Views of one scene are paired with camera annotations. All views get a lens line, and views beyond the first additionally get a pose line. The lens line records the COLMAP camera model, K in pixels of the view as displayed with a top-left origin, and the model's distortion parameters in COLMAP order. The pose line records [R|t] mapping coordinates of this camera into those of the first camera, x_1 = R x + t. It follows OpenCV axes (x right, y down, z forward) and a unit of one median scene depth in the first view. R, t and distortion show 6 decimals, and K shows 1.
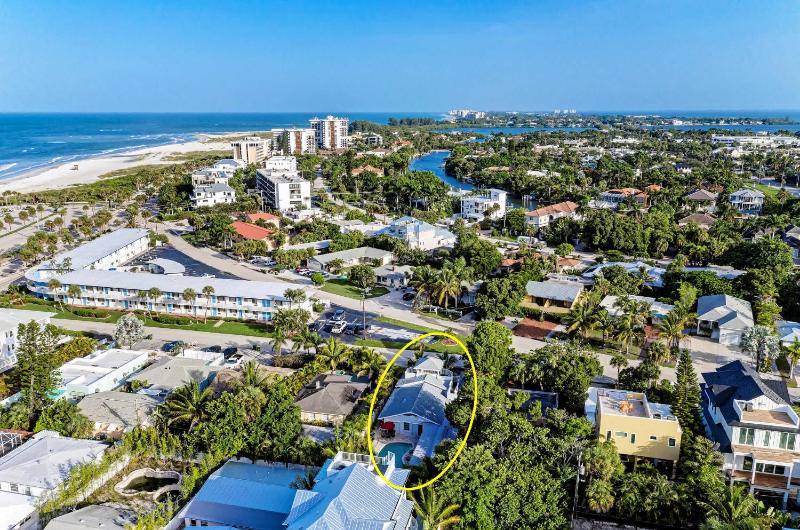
lens RADIAL K [[631.5, 0, 400.0], [0, 631.5, 265.0], [0, 0, 1]] dist [0.009438, 0.006763]
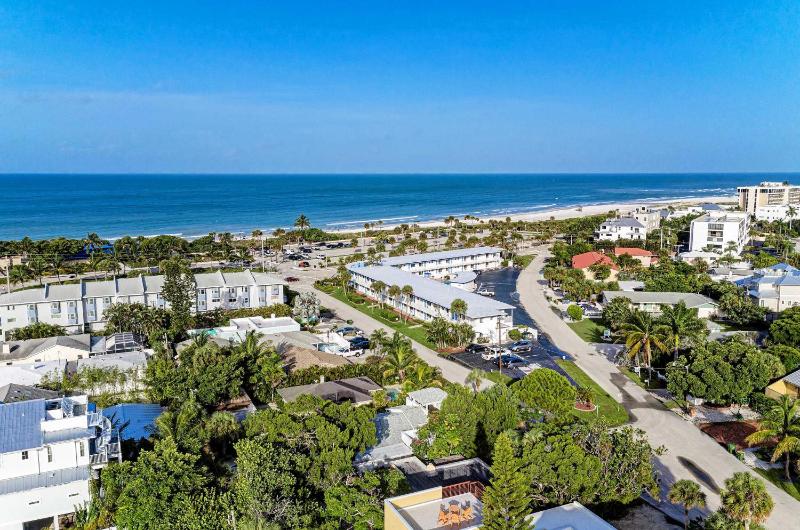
lens RADIAL K [[631.5, 0, 400.0], [0, 631.5, 265.0], [0, 0, 1]] dist [0.009438, 0.006763]
pose [[0.627577, 0.110959, -0.770607, 0.226911], [-0.181465, 0.983378, -0.006188, 0.004600], [0.757111, 0.143721, 0.637280, 0.173718]]
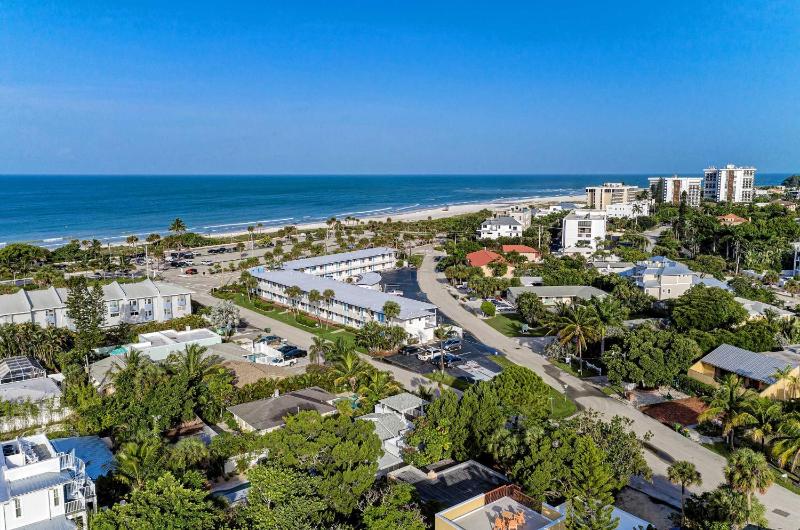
lens RADIAL K [[631.5, 0, 400.0], [0, 631.5, 265.0], [0, 0, 1]] dist [0.009438, 0.006763]
pose [[0.789133, 0.087118, -0.608013, 0.184843], [-0.143794, 0.988585, -0.044981, 0.011701], [0.597154, 0.122925, 0.792652, 0.143671]]
